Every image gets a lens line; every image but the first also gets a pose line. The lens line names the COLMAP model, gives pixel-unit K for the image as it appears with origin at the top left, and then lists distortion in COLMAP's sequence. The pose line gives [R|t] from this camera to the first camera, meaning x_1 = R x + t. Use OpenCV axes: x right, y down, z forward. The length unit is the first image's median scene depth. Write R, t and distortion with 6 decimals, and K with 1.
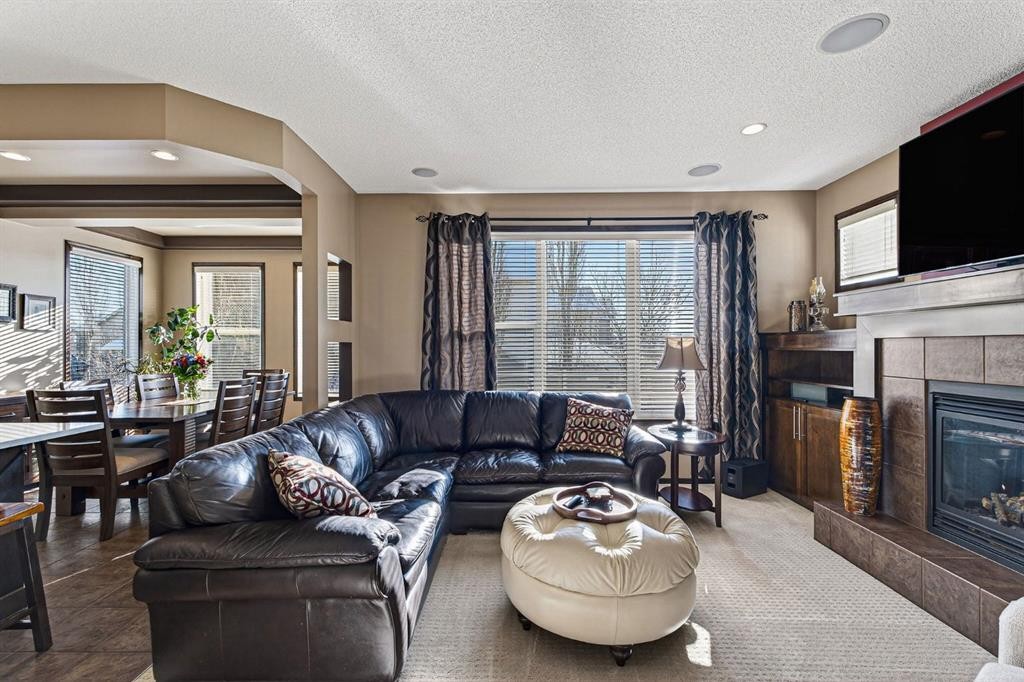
lens RADIAL K [[447.0, 0, 514.9], [0, 447.0, 343.0], [0, 0, 1]] dist [0.009648, -0.002945]
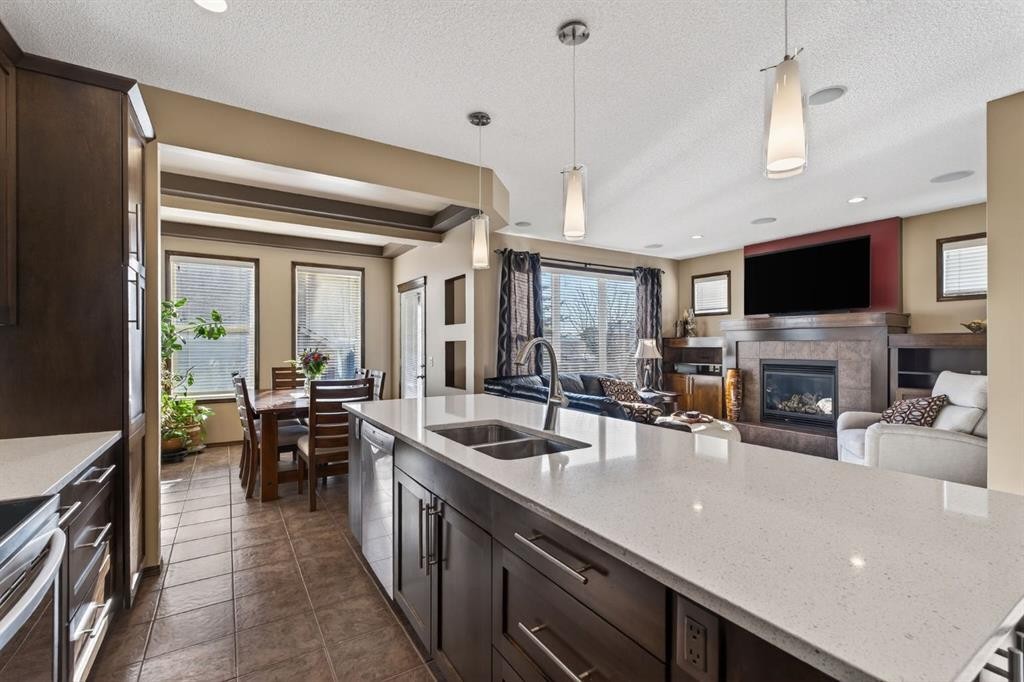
lens RADIAL K [[447.0, 0, 509.0], [0, 447.0, 344.5], [0, 0, 1]] dist [0.009648, -0.002945]
pose [[0.844122, 0.003140, 0.536142, -0.879971], [-0.005123, 0.999984, 0.002210, 0.004378], [-0.536127, -0.004612, 0.844125, -0.170844]]
